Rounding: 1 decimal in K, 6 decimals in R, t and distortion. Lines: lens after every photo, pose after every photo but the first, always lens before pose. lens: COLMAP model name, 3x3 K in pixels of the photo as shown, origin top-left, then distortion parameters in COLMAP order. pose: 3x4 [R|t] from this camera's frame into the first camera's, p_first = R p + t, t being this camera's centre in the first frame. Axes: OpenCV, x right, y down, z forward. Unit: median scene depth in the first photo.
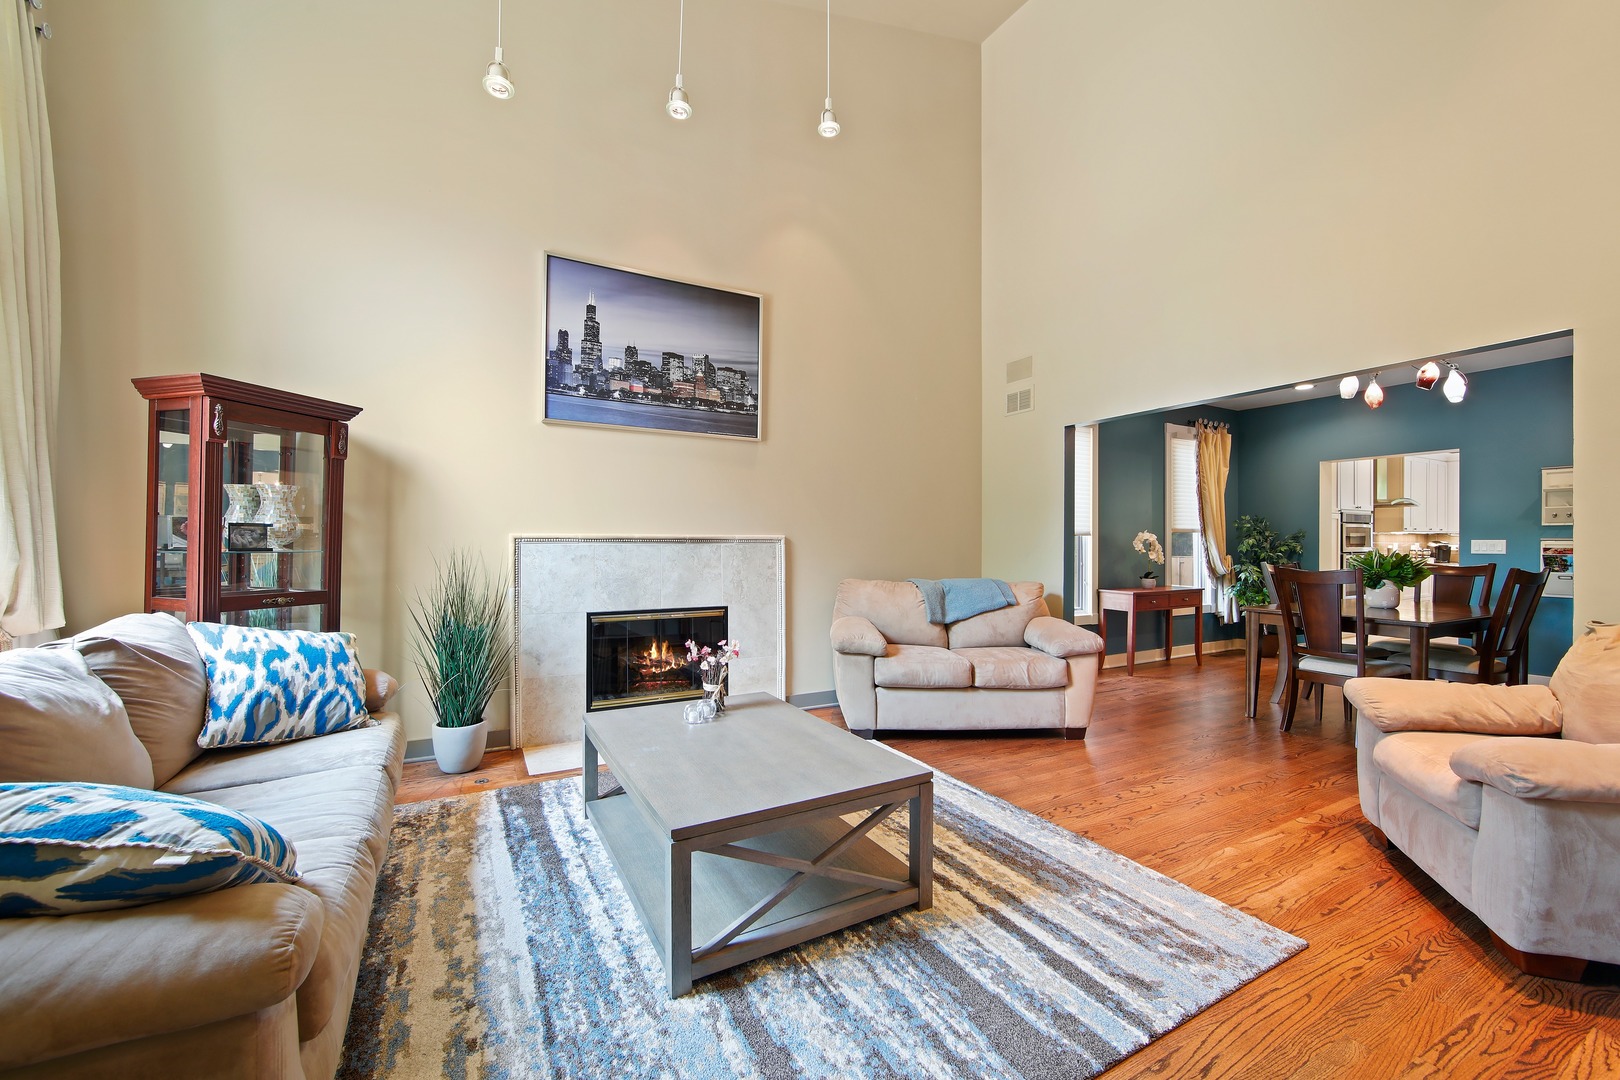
lens RADIAL K [[639.1, 0, 803.3], [0, 639.1, 542.8], [0, 0, 1]] dist [-0.008255, 0.000396]
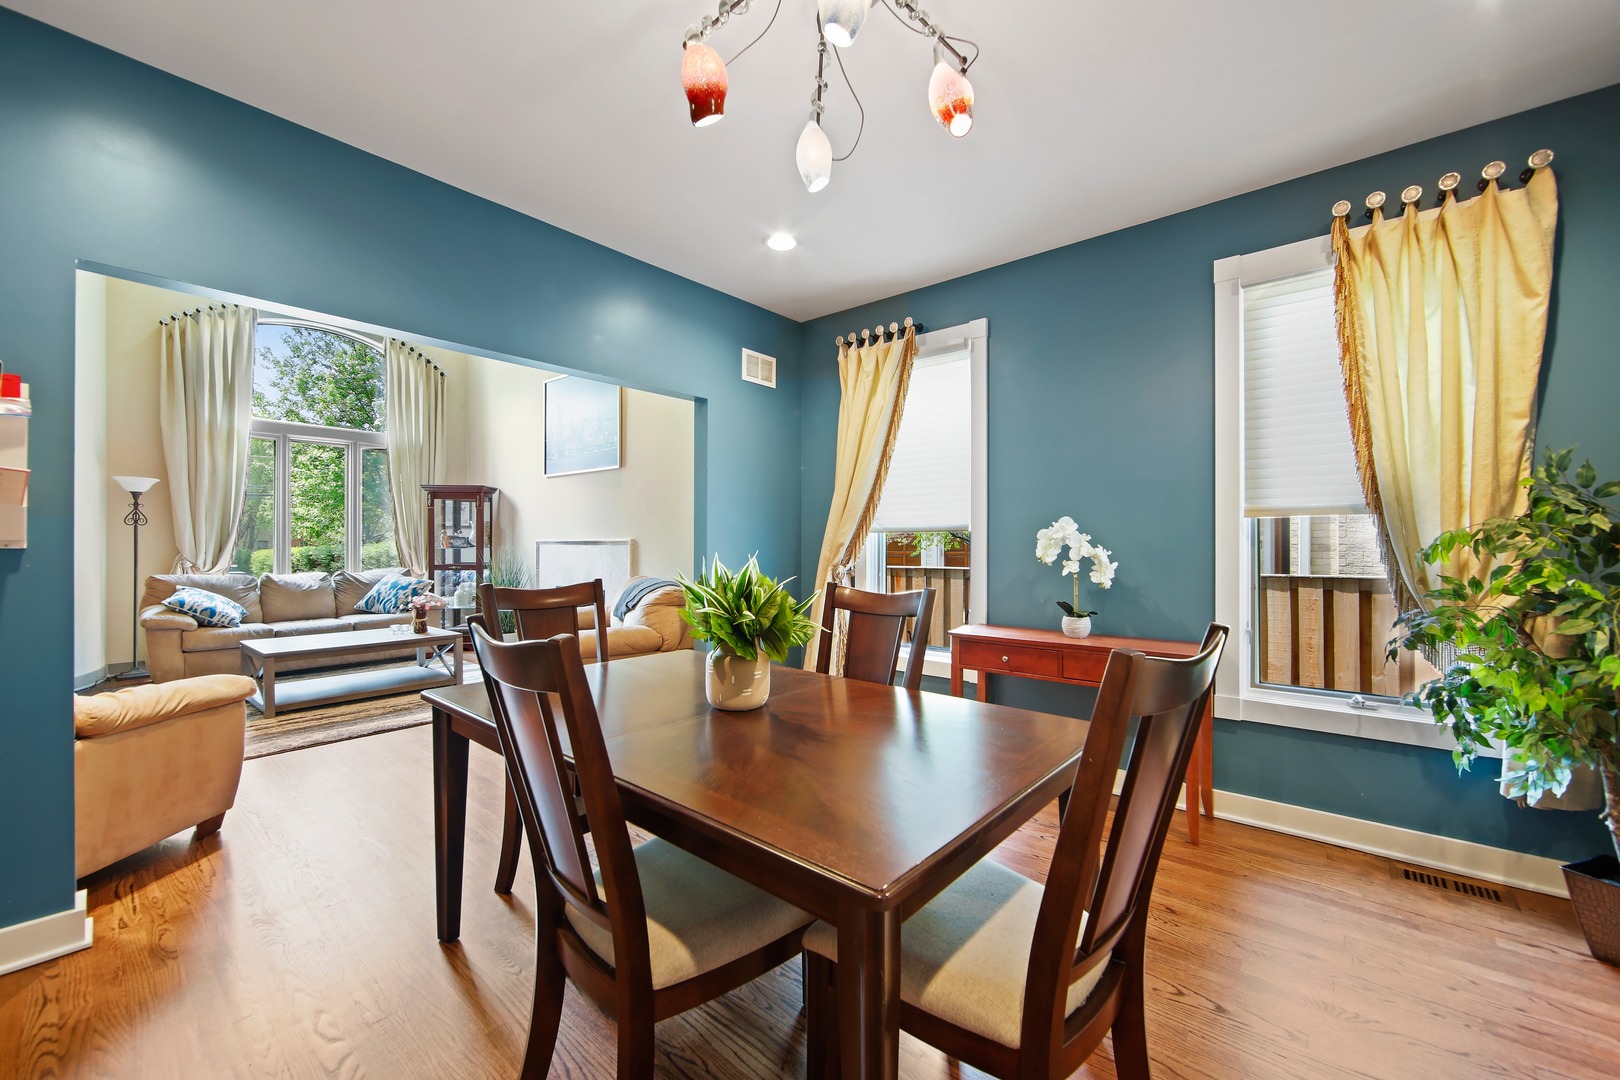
lens RADIAL K [[639.1, 0, 803.3], [0, 639.1, 542.8], [0, 0, 1]] dist [-0.008255, 0.000396]
pose [[0.330921, -0.001718, -0.943657, 1.596715], [0.003086, 0.999995, -0.000738, -0.002496], [0.943653, -0.002668, 0.330924, 1.077641]]
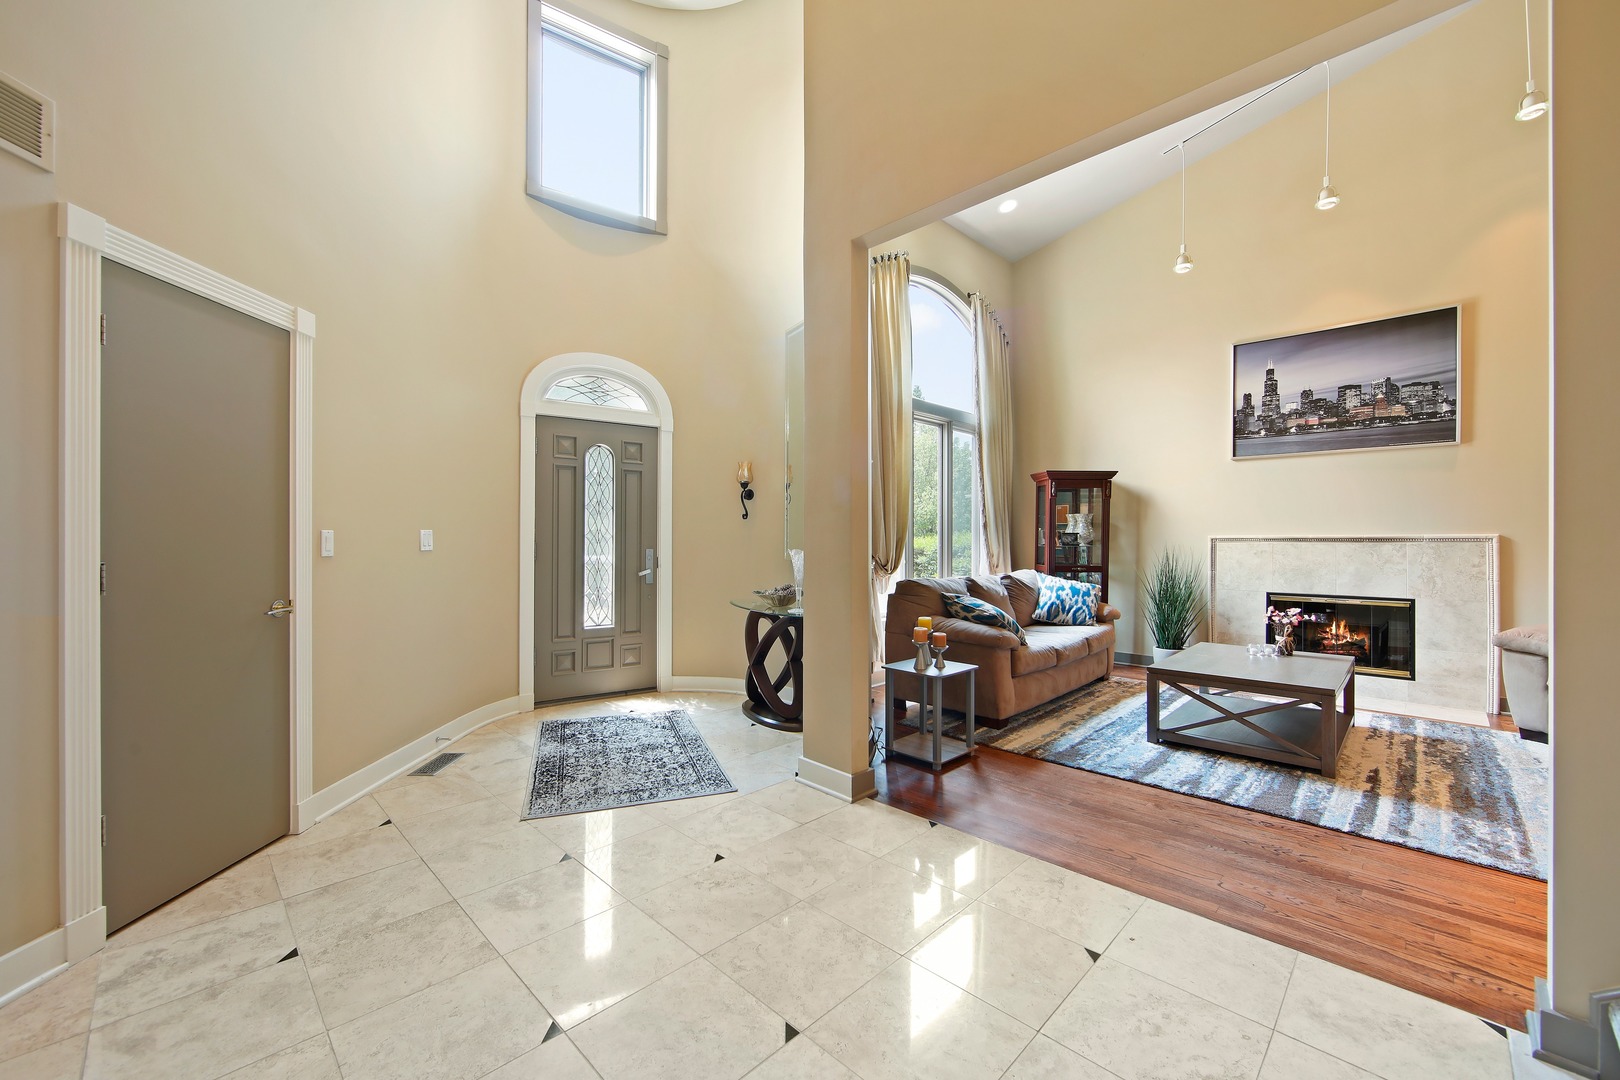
lens RADIAL K [[639.1, 0, 803.3], [0, 639.1, 542.8], [0, 0, 1]] dist [-0.008255, 0.000396]
pose [[0.282462, 0.001747, -0.959277, 0.726938], [0.000340, 0.999998, 0.001922, -0.000695], [0.959278, -0.000869, 0.282461, -0.368725]]
